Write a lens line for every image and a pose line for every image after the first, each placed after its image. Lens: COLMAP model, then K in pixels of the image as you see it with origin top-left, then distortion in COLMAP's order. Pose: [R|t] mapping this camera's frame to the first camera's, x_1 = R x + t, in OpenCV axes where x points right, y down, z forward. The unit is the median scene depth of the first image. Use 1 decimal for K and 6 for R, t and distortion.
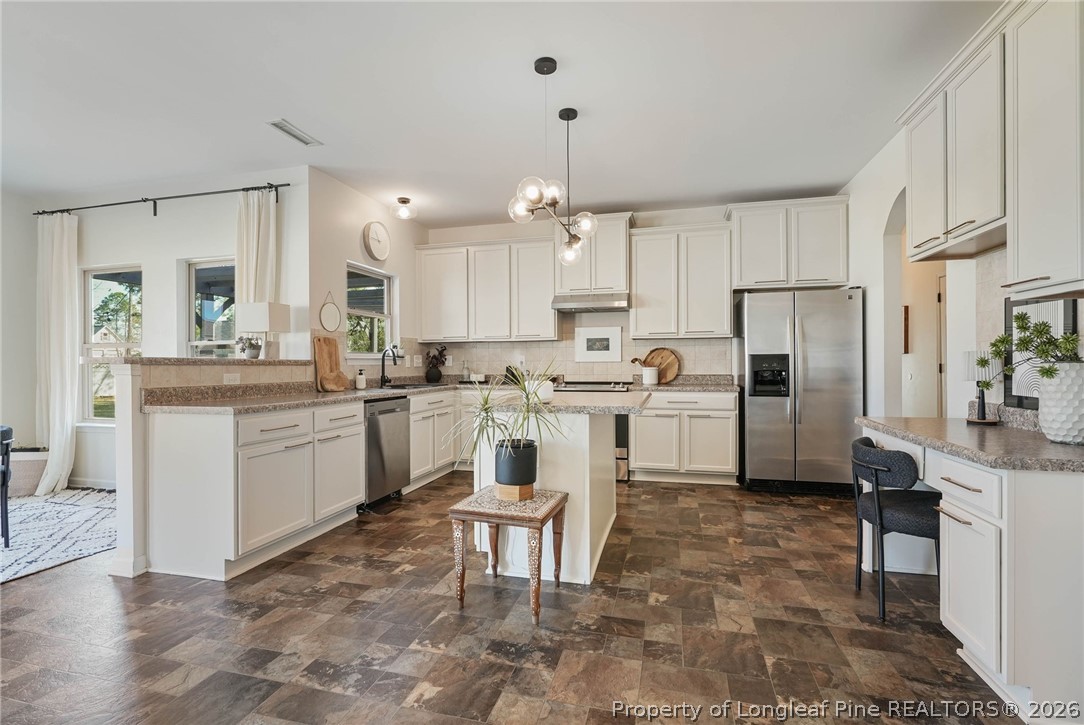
lens RADIAL K [[503.9, 0, 537.1], [0, 503.9, 365.7], [0, 0, 1]] dist [-0.006056, 0.002741]
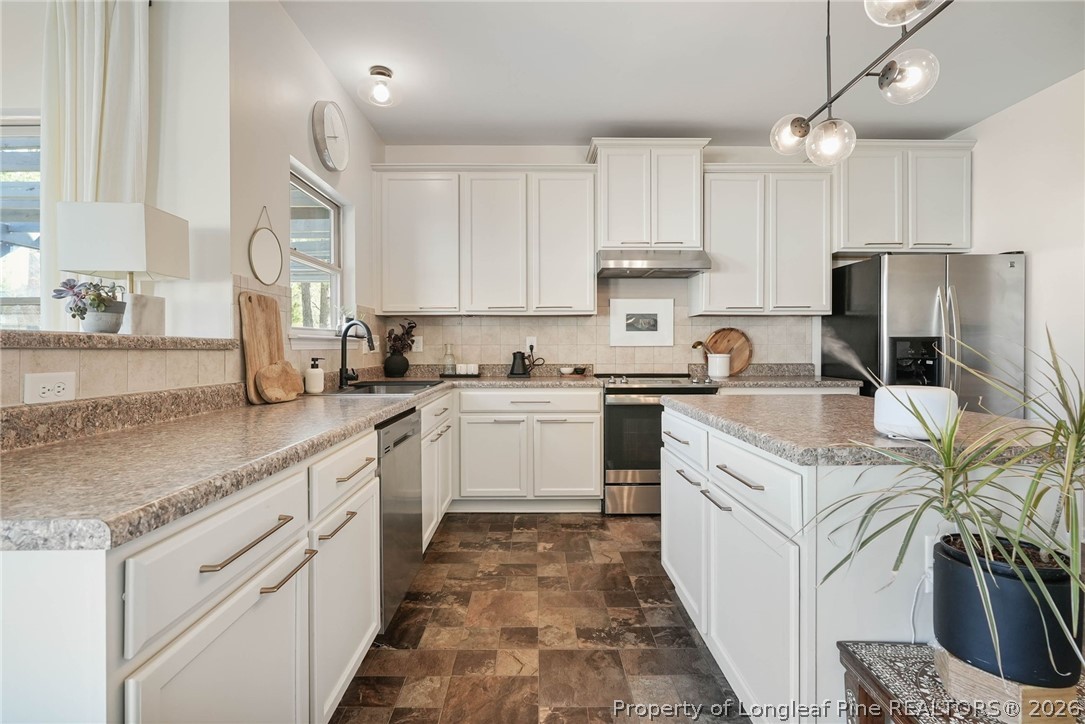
lens RADIAL K [[504.4, 0, 537.5], [0, 504.4, 350.2], [0, 0, 1]] dist [-0.006056, 0.002741]
pose [[0.959388, 0.001805, 0.282085, -0.266285], [-0.001374, 0.999998, -0.001724, -0.000251], [-0.282087, 0.001266, 0.959388, 0.396005]]
